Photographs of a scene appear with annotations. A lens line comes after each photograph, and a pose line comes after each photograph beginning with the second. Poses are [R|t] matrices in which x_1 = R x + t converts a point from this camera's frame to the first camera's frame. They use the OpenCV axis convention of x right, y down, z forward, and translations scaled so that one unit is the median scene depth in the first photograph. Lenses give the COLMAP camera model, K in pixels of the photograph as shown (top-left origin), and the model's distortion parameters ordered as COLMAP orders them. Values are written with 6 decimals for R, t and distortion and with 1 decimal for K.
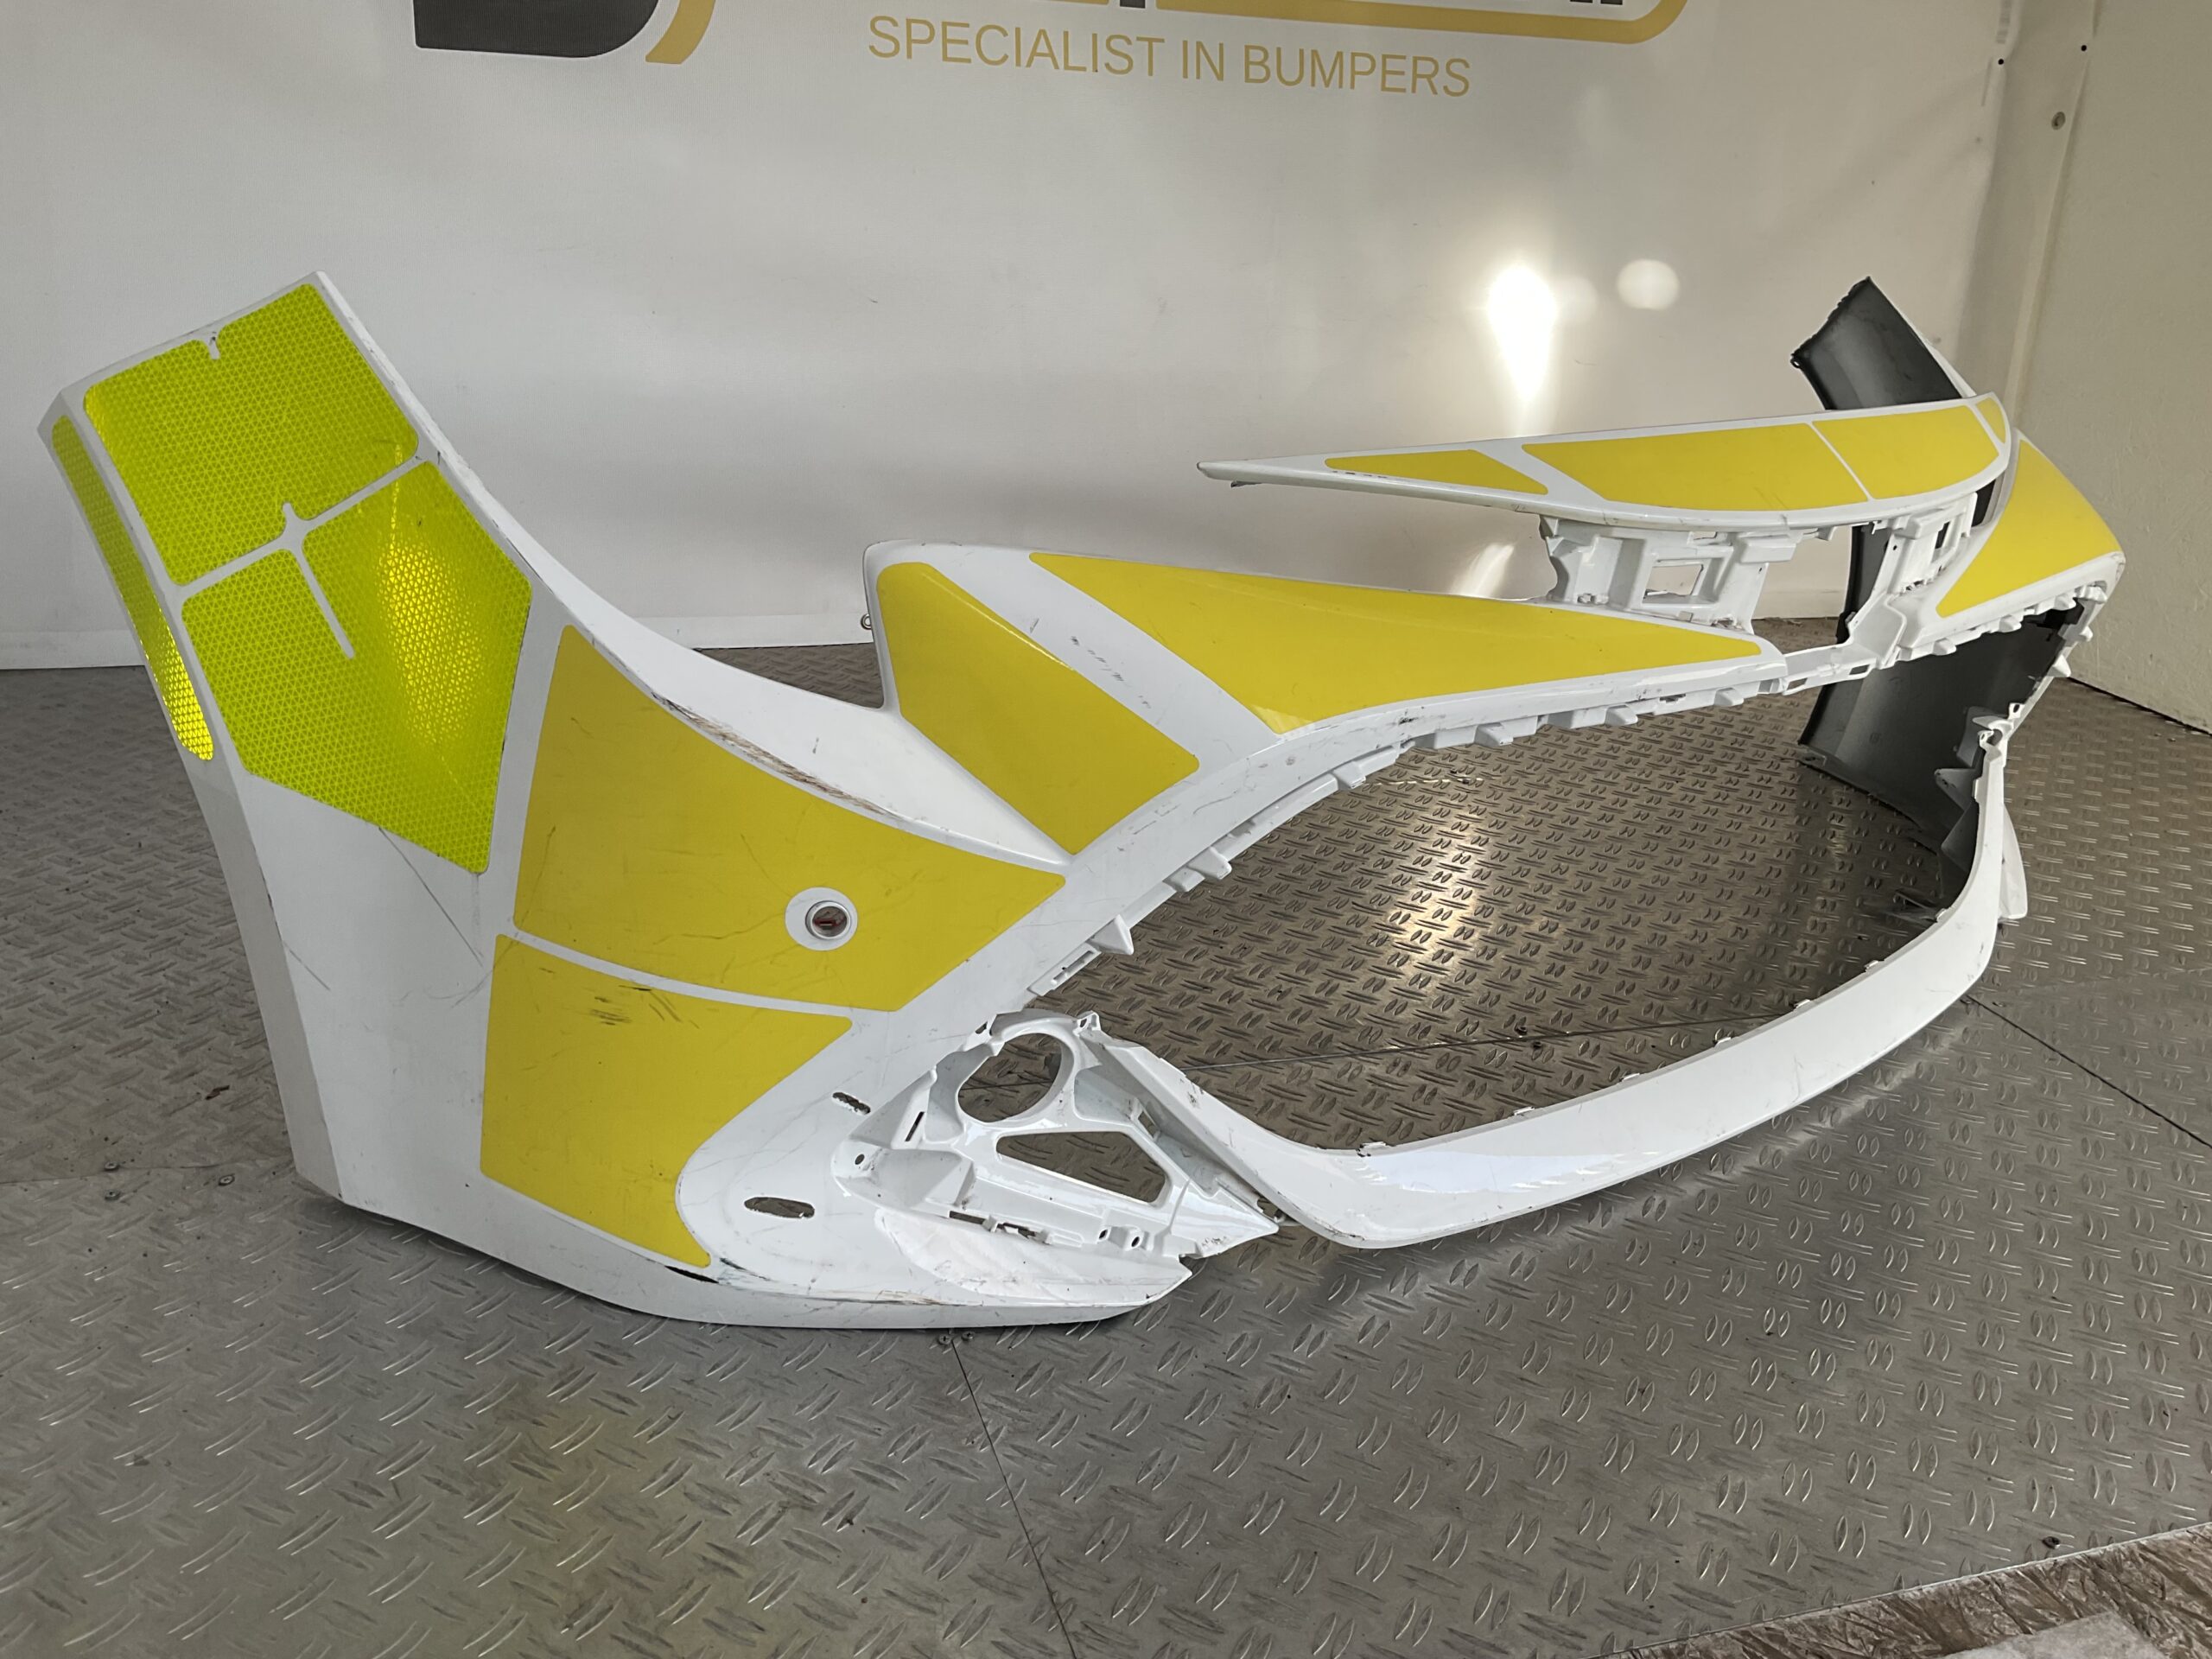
lens RADIAL K [[1813.7, 0, 1106.0], [0, 1813.7, 829.5], [0, 0, 1]] dist [-0.020128, 0.003124]
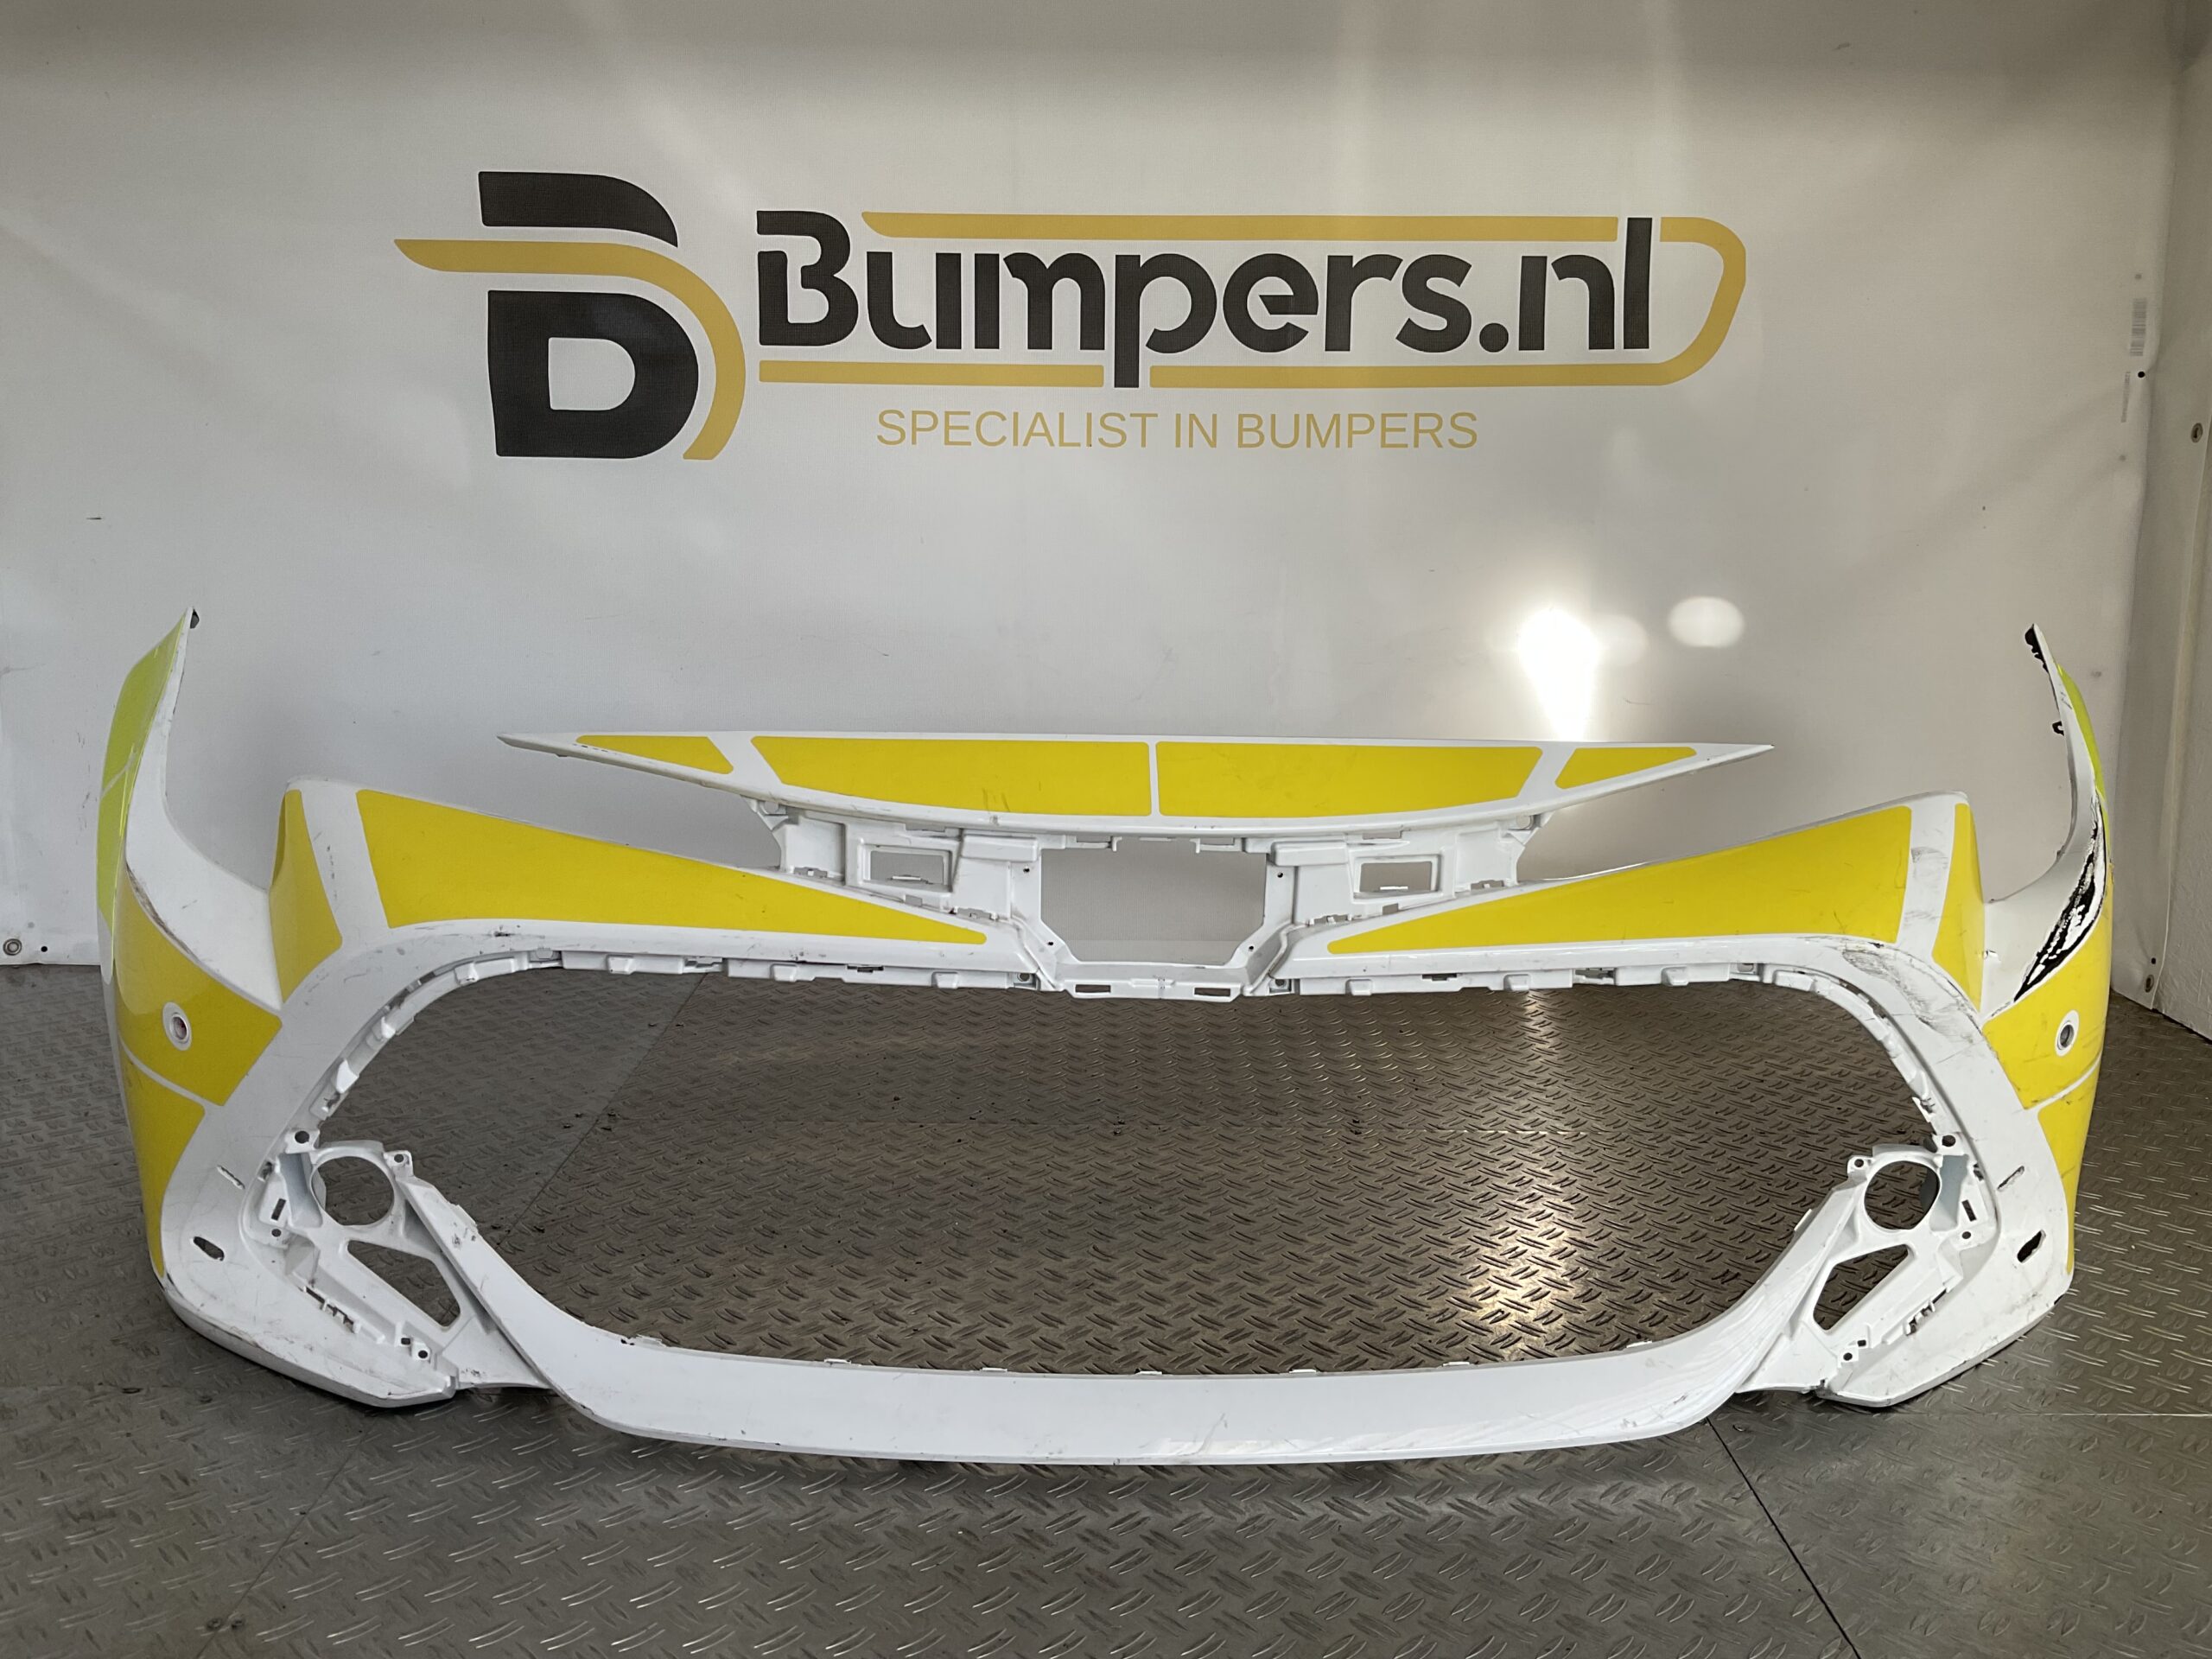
lens RADIAL K [[1776.1, 0, 1108.7], [0, 1776.1, 855.6], [0, 0, 1]] dist [0.160956, -0.369515]
pose [[0.811652, 0.082800, -0.578243, 0.726739], [-0.186504, 0.974825, -0.122200, -0.025486], [0.553567, 0.207028, 0.806661, 0.141228]]
